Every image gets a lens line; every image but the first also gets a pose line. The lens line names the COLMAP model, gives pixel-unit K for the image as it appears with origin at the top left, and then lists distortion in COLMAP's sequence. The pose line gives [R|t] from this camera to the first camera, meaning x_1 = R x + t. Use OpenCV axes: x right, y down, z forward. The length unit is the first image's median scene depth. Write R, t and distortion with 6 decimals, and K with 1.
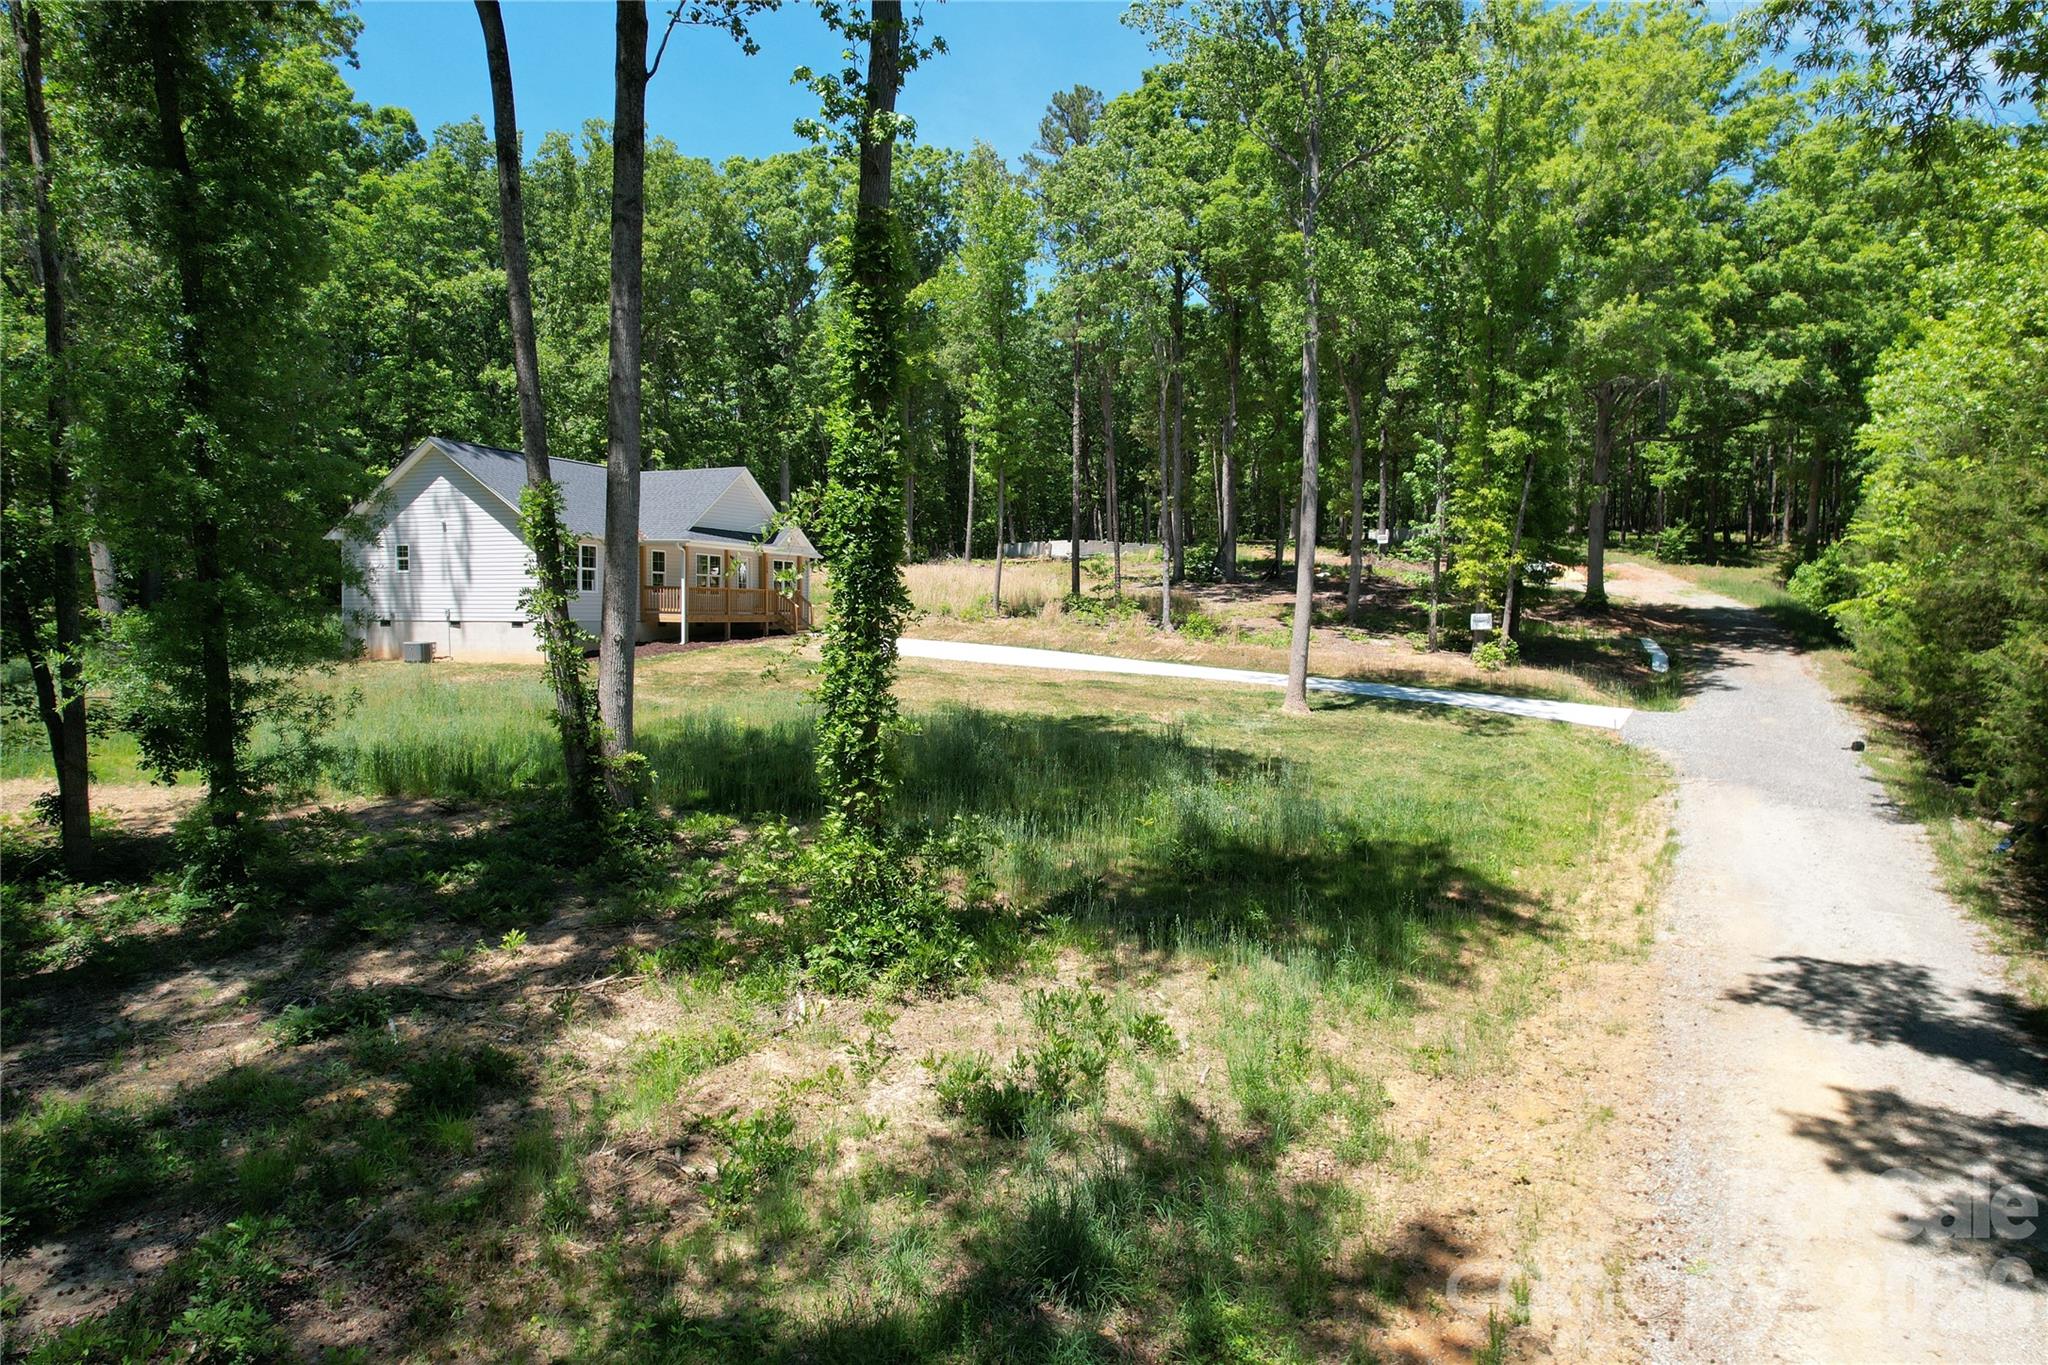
lens RADIAL K [[1316.9, 0, 1024.0], [0, 1316.9, 682.5], [0, 0, 1]] dist [-0.099056, 0.093633]
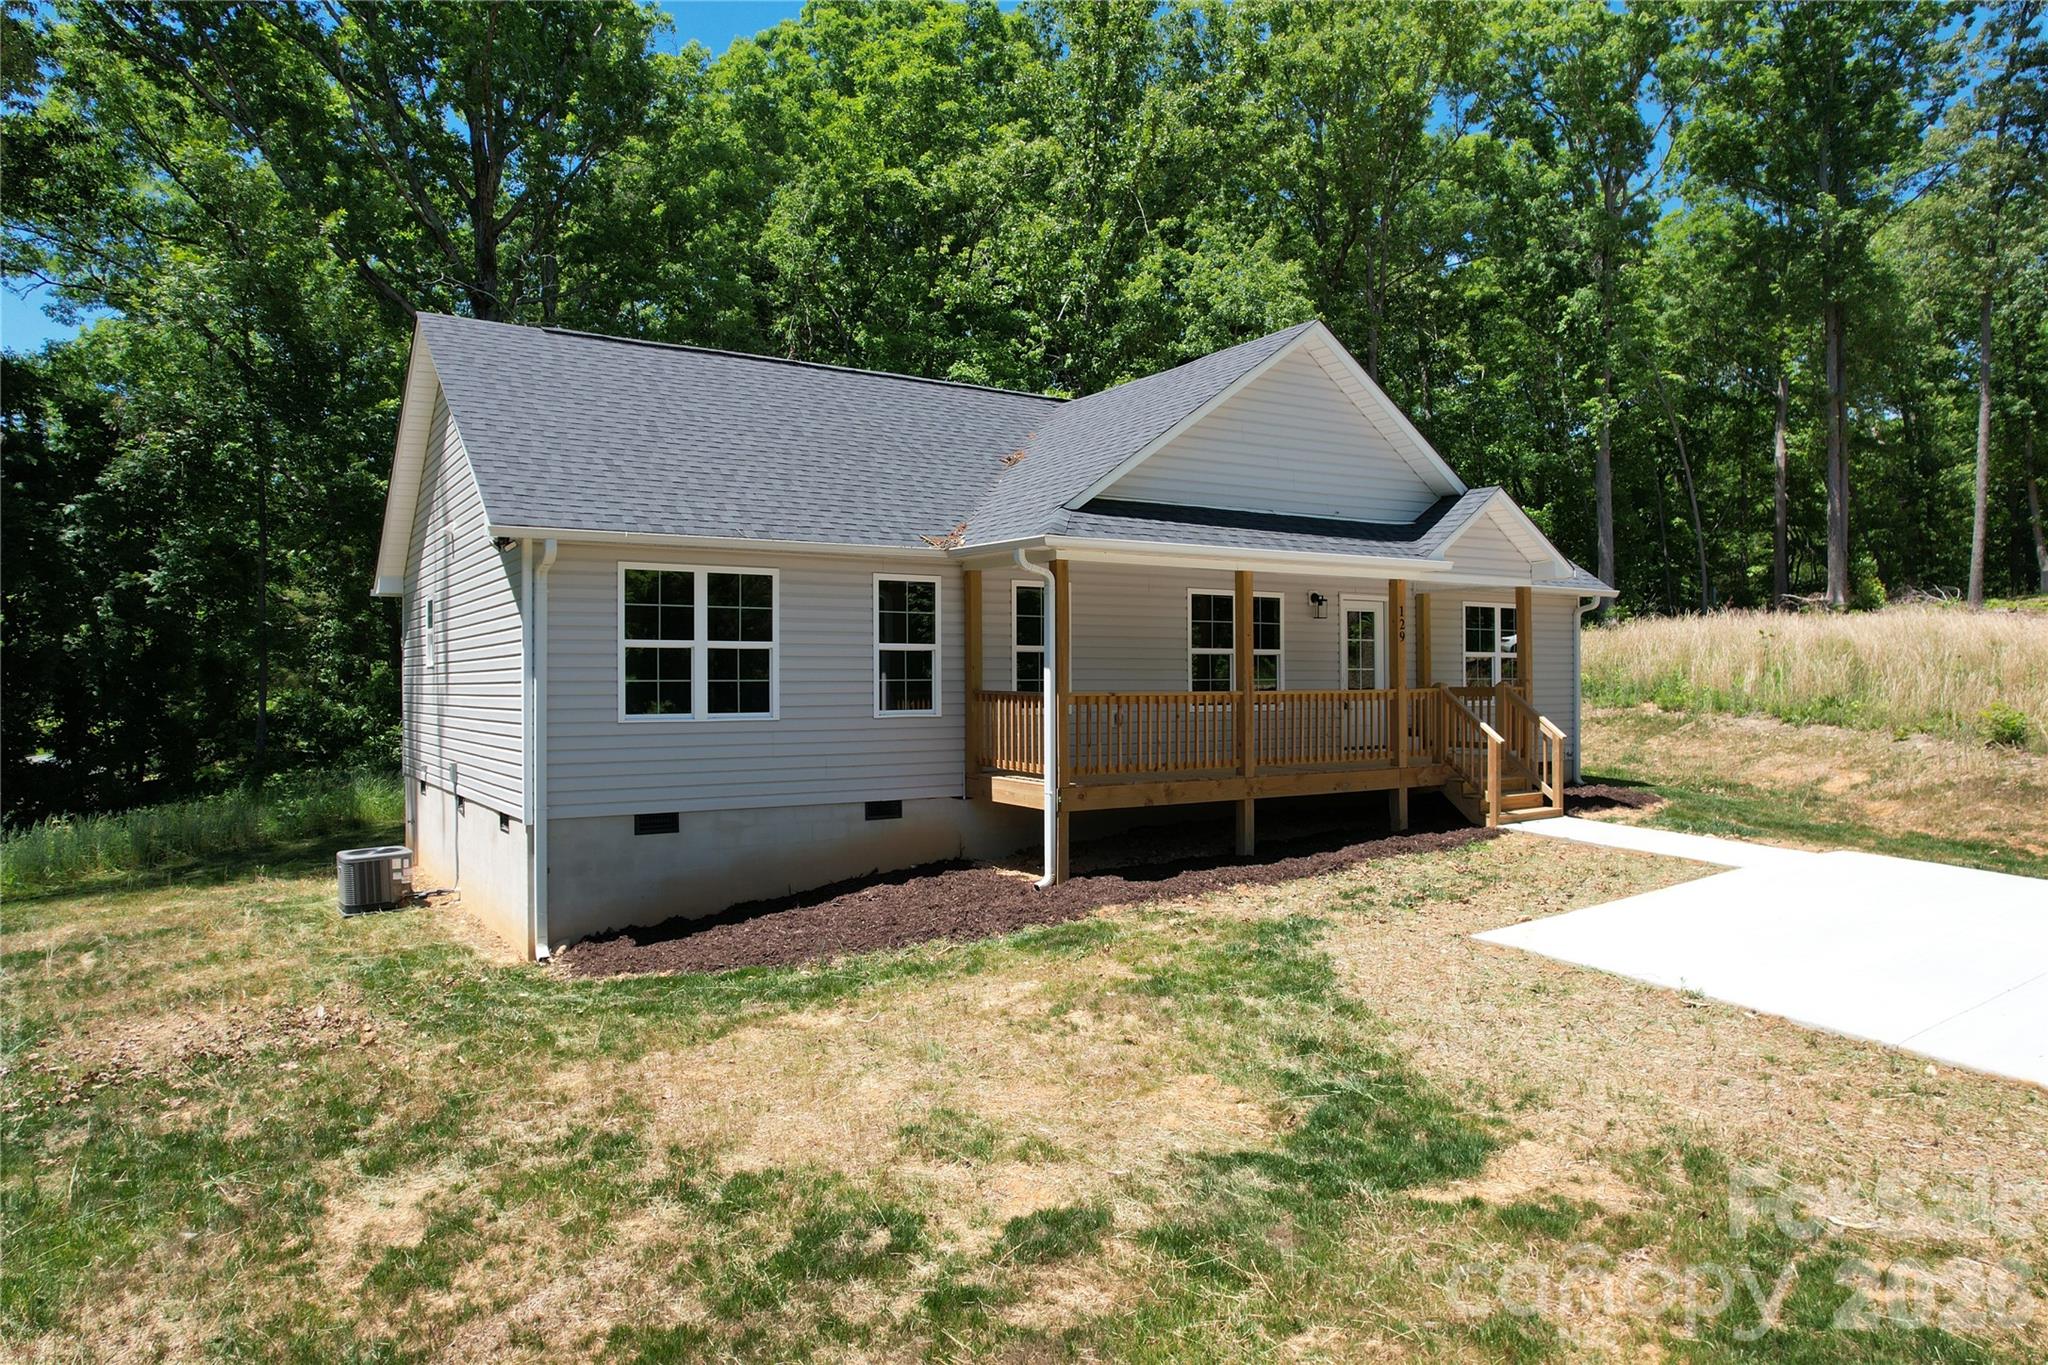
lens RADIAL K [[1306.1, 0, 1024.0], [0, 1306.1, 682.5], [0, 0, 1]] dist [-0.090105, 0.078358]
pose [[0.796768, -0.013586, -0.604133, -0.078646], [-0.017644, 0.998798, -0.045732, -0.059643], [0.604028, 0.047098, 0.795570, 0.726904]]
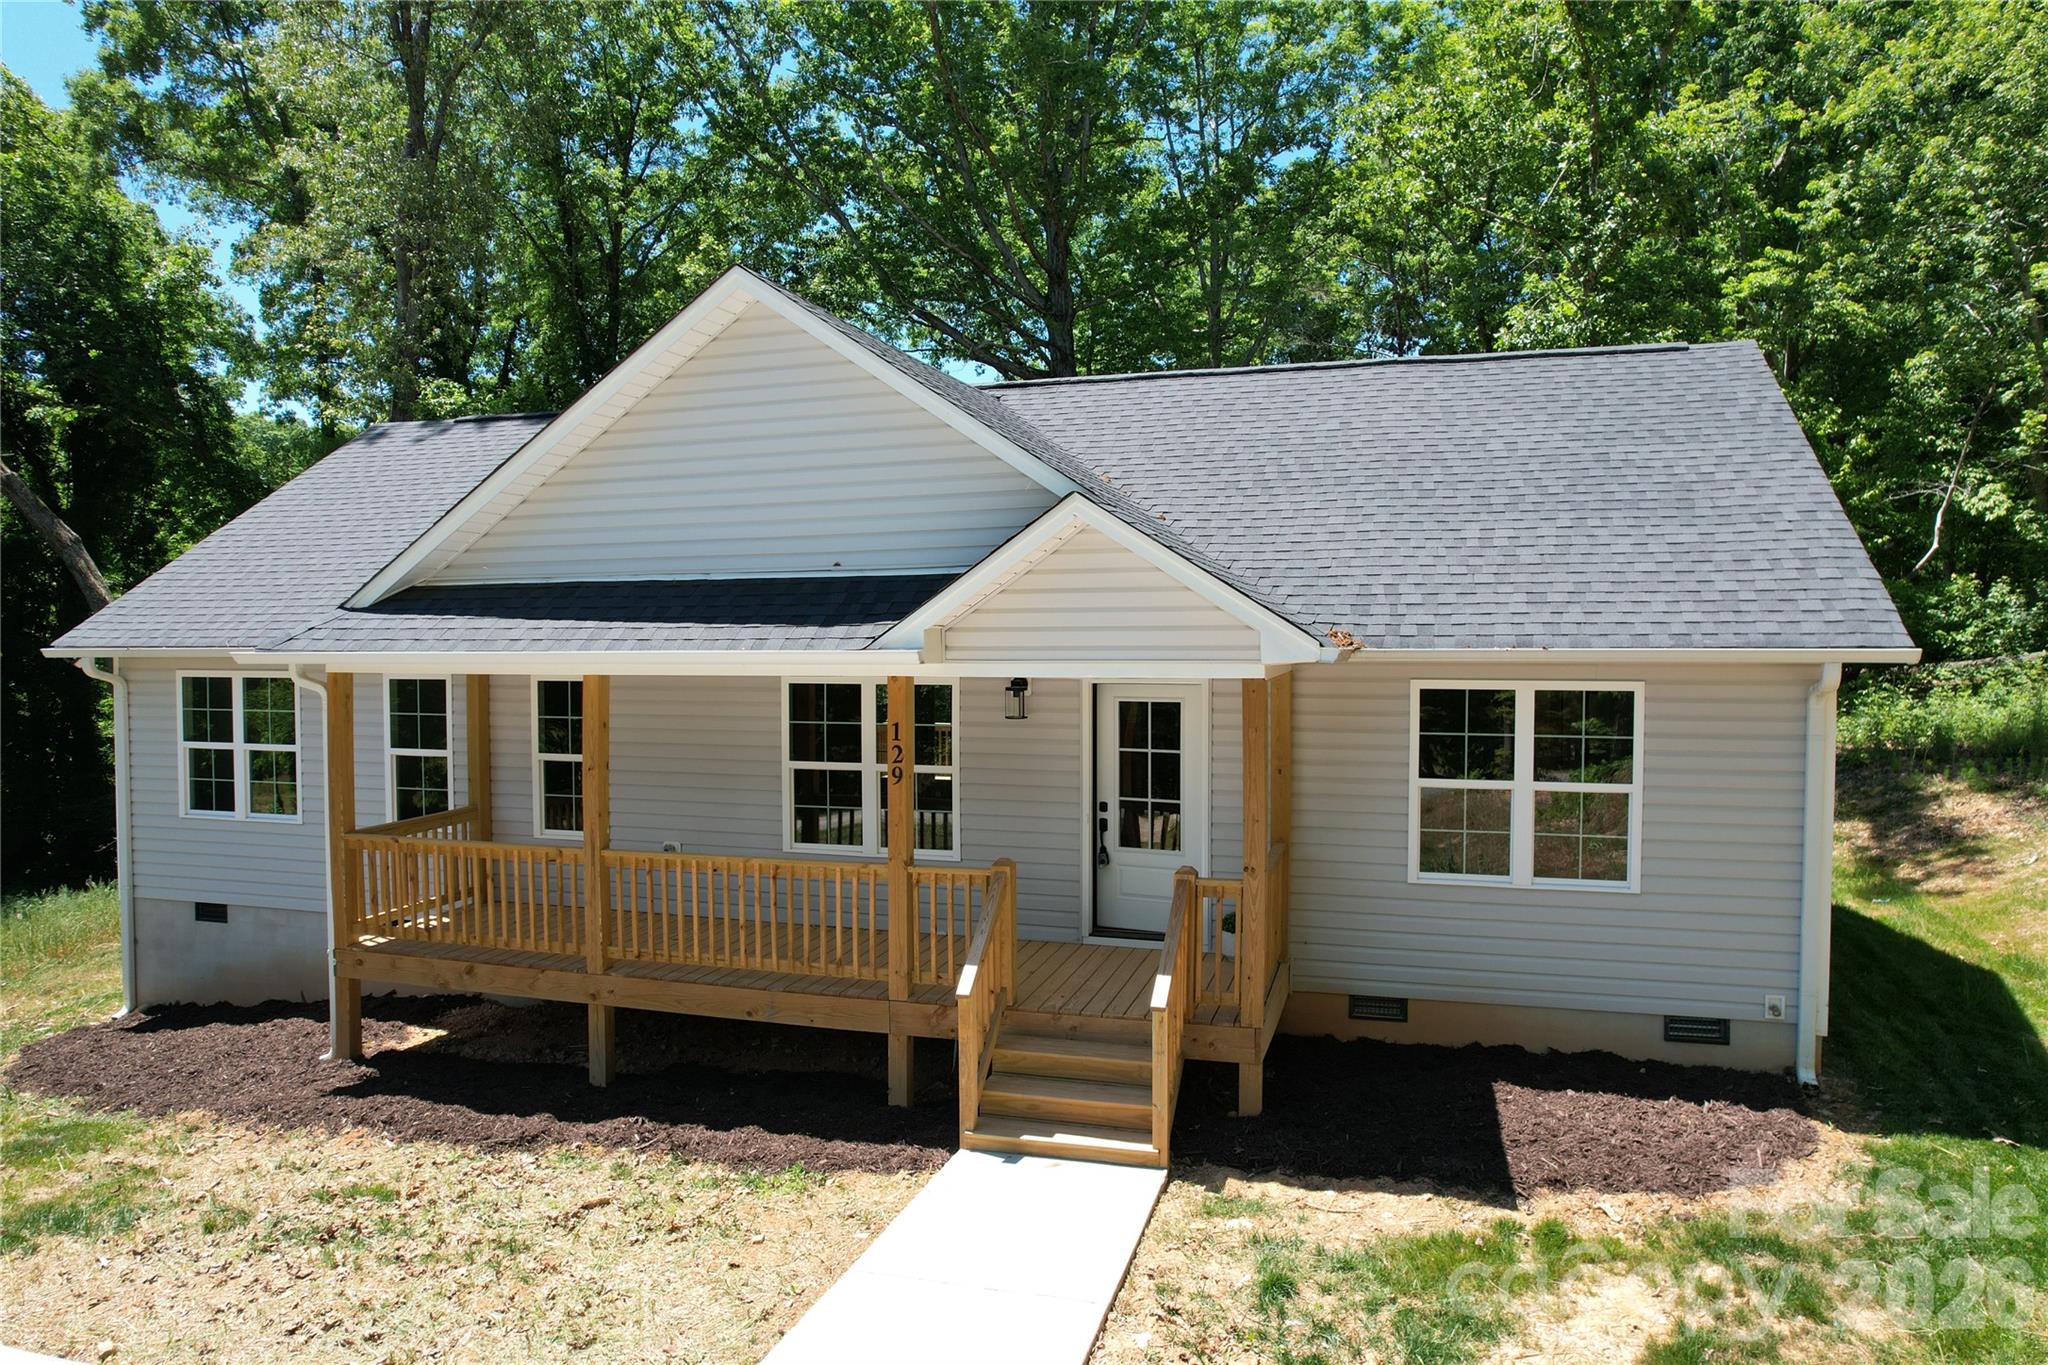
lens RADIAL K [[1306.1, 0, 1024.0], [0, 1306.1, 682.5], [0, 0, 1]] dist [-0.090105, 0.078358]
pose [[0.060688, 0.028734, -0.997743, -0.005987], [-0.045262, 0.998637, 0.026007, -0.110709], [0.997130, 0.043581, 0.061905, 1.075448]]
